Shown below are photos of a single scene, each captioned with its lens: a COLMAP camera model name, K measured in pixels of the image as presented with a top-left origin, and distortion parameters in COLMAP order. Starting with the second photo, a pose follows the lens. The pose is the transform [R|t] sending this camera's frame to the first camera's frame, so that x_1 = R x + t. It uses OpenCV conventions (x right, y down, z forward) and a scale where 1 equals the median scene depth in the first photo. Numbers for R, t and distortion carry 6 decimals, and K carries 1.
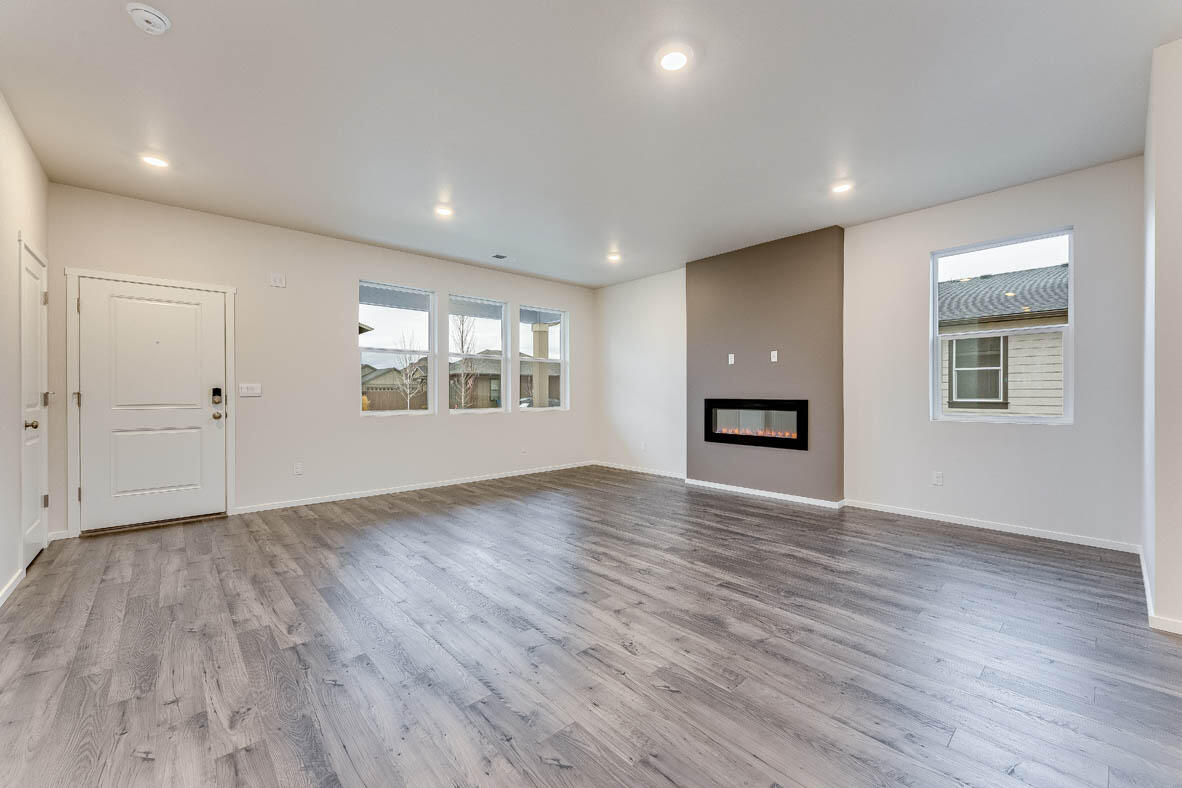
lens RADIAL K [[466.3, 0, 584.7], [0, 466.3, 394.7], [0, 0, 1]] dist [0.000632, -0.000939]
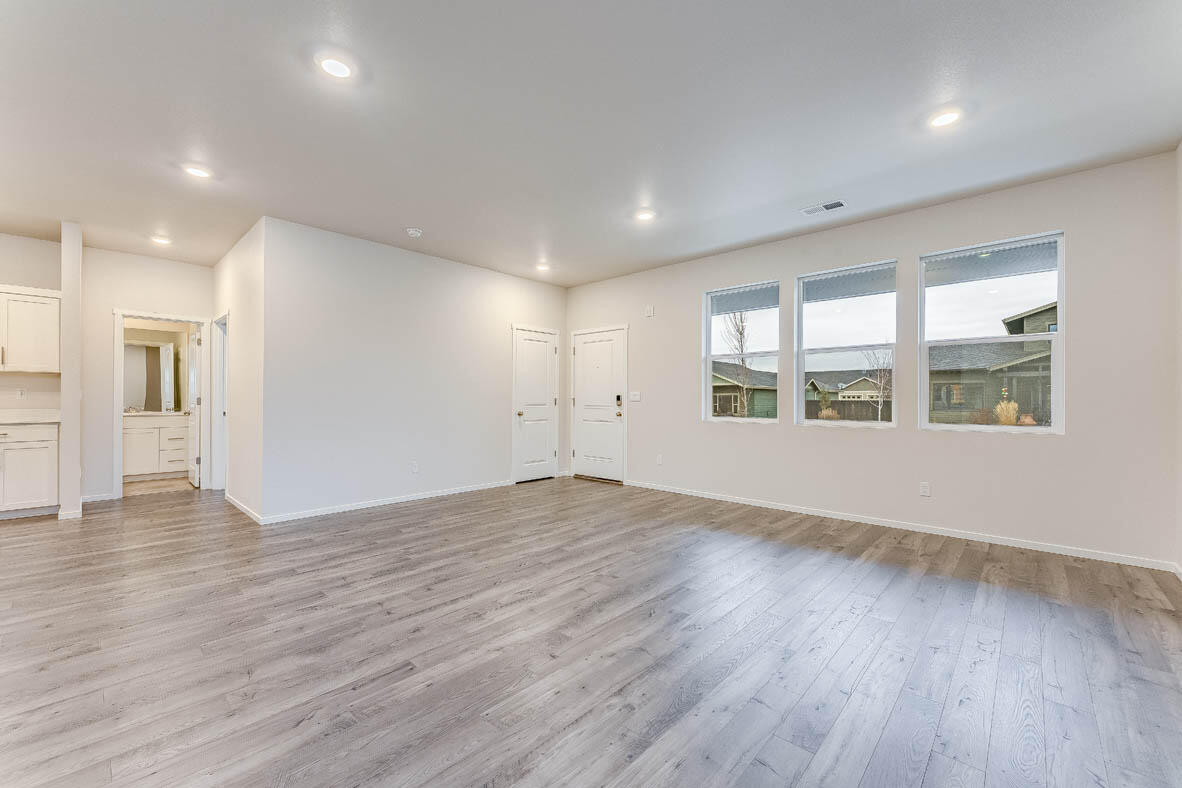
lens RADIAL K [[466.3, 0, 589.1], [0, 466.3, 402.6], [0, 0, 1]] dist [0.000632, -0.000939]
pose [[0.106702, 0.009419, -0.994246, 0.617709], [-0.008094, 0.999930, 0.008605, -0.002621], [0.994258, 0.007129, 0.106771, 0.716323]]
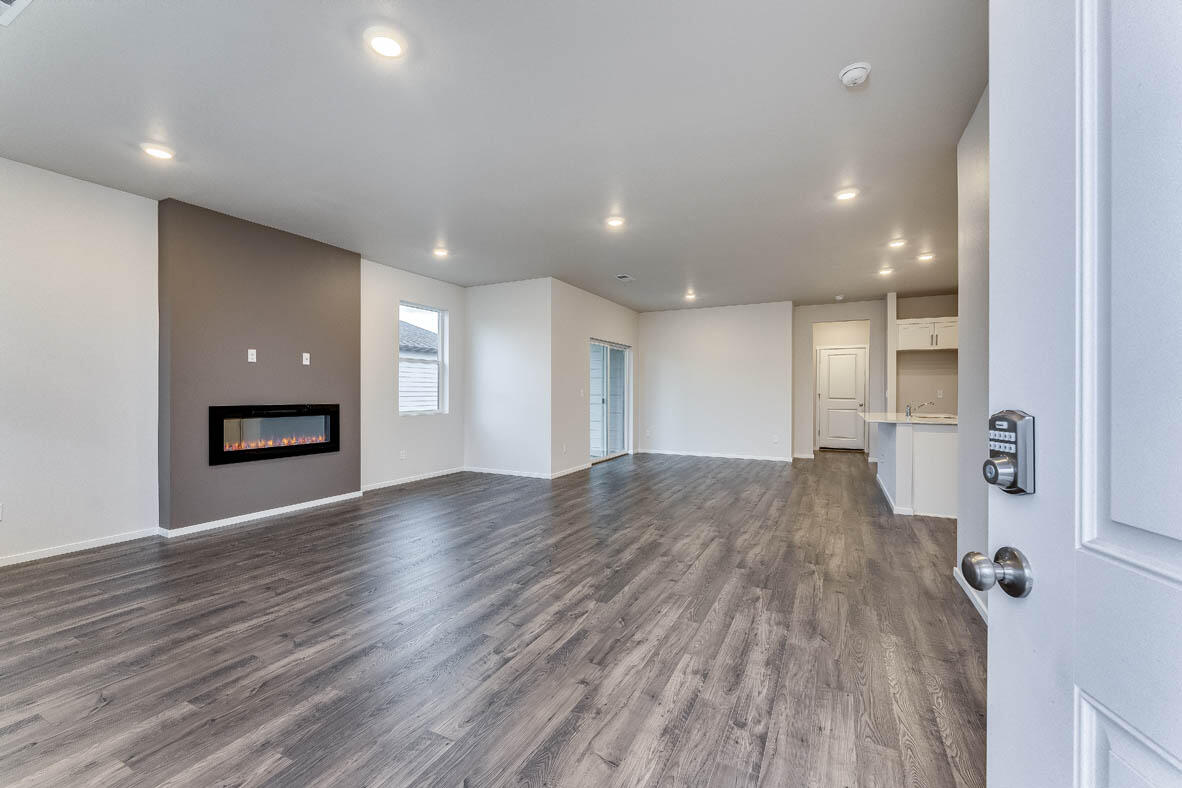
lens RADIAL K [[497.6, 0, 587.2], [0, 497.6, 392.0], [0, 0, 1]] dist [-0.018563, 0.000085]
pose [[-0.364654, 0.003974, 0.931135, -0.812018], [0.003909, 0.999989, -0.002737, -0.010960], [-0.931135, 0.002642, -0.364665, 0.914884]]
